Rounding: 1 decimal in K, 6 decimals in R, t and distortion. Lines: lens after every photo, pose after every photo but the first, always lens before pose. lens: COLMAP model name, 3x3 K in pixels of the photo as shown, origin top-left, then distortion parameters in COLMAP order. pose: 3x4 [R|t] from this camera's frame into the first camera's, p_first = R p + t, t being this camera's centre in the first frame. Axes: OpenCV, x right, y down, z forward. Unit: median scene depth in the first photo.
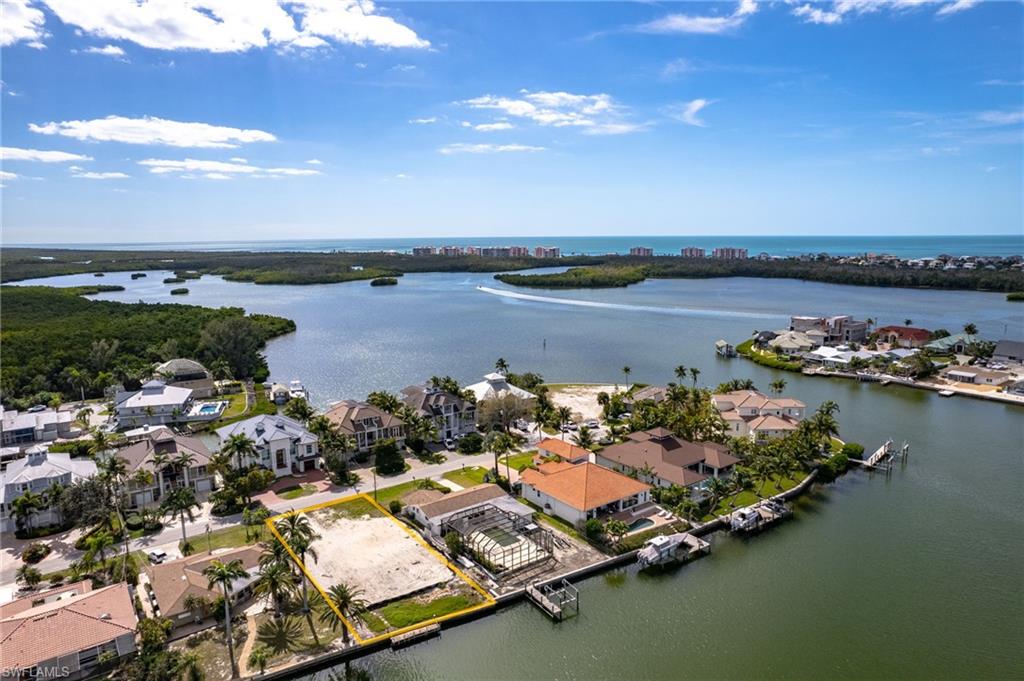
lens RADIAL K [[655.0, 0, 510.6], [0, 655.0, 345.5], [0, 0, 1]] dist [-0.073898, 0.067062]
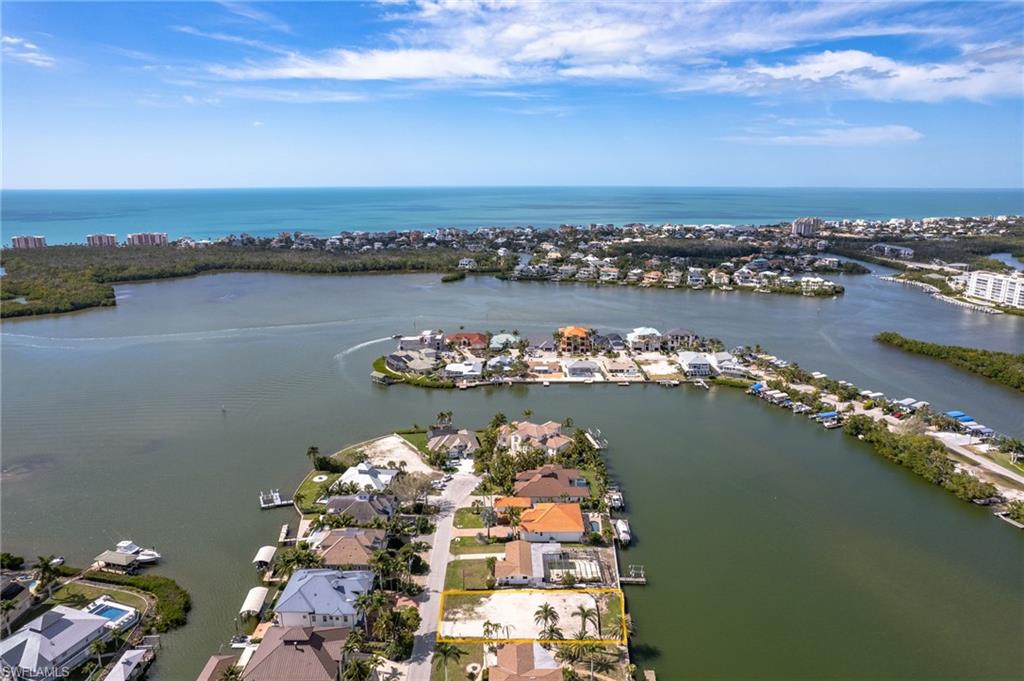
lens RADIAL K [[655.0, 0, 517.7], [0, 655.0, 336.0], [0, 0, 1]] dist [-0.073898, 0.067062]
pose [[0.577752, -0.177444, 0.796691, -1.088273], [0.130846, 0.983594, 0.124183, -0.422680], [-0.805656, 0.032497, 0.591492, 0.077571]]
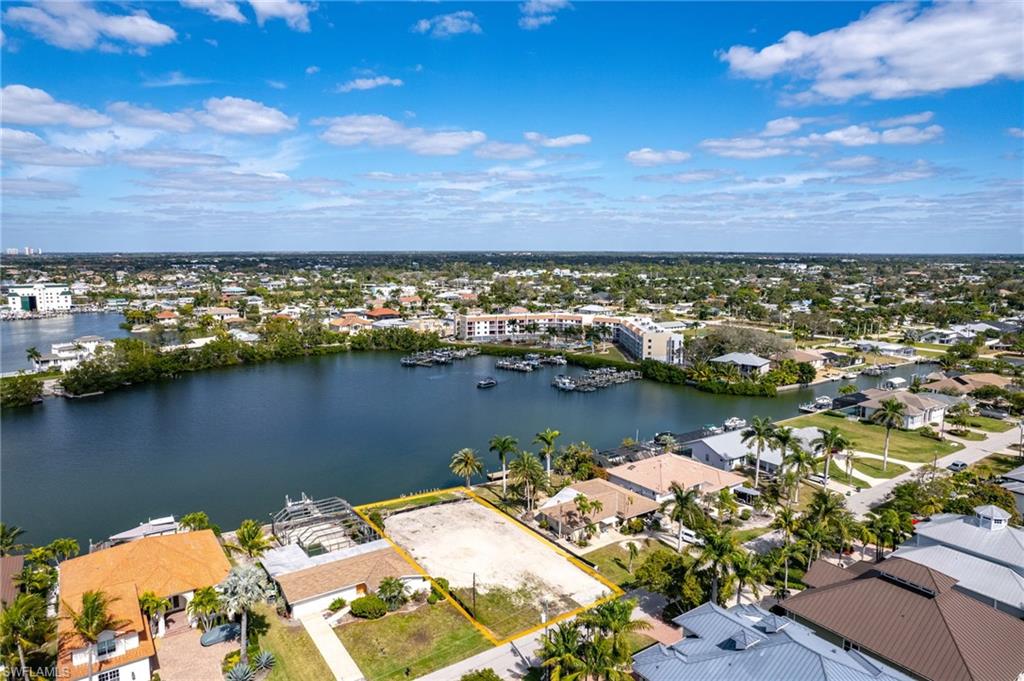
lens RADIAL K [[655.0, 0, 513.8], [0, 655.0, 349.6], [0, 0, 1]] dist [-0.073898, 0.067062]
pose [[-0.999600, 0.005391, 0.027768, -0.250731], [0.013920, 0.948323, 0.317000, -0.183709], [-0.024624, 0.317260, -0.948019, 1.427006]]
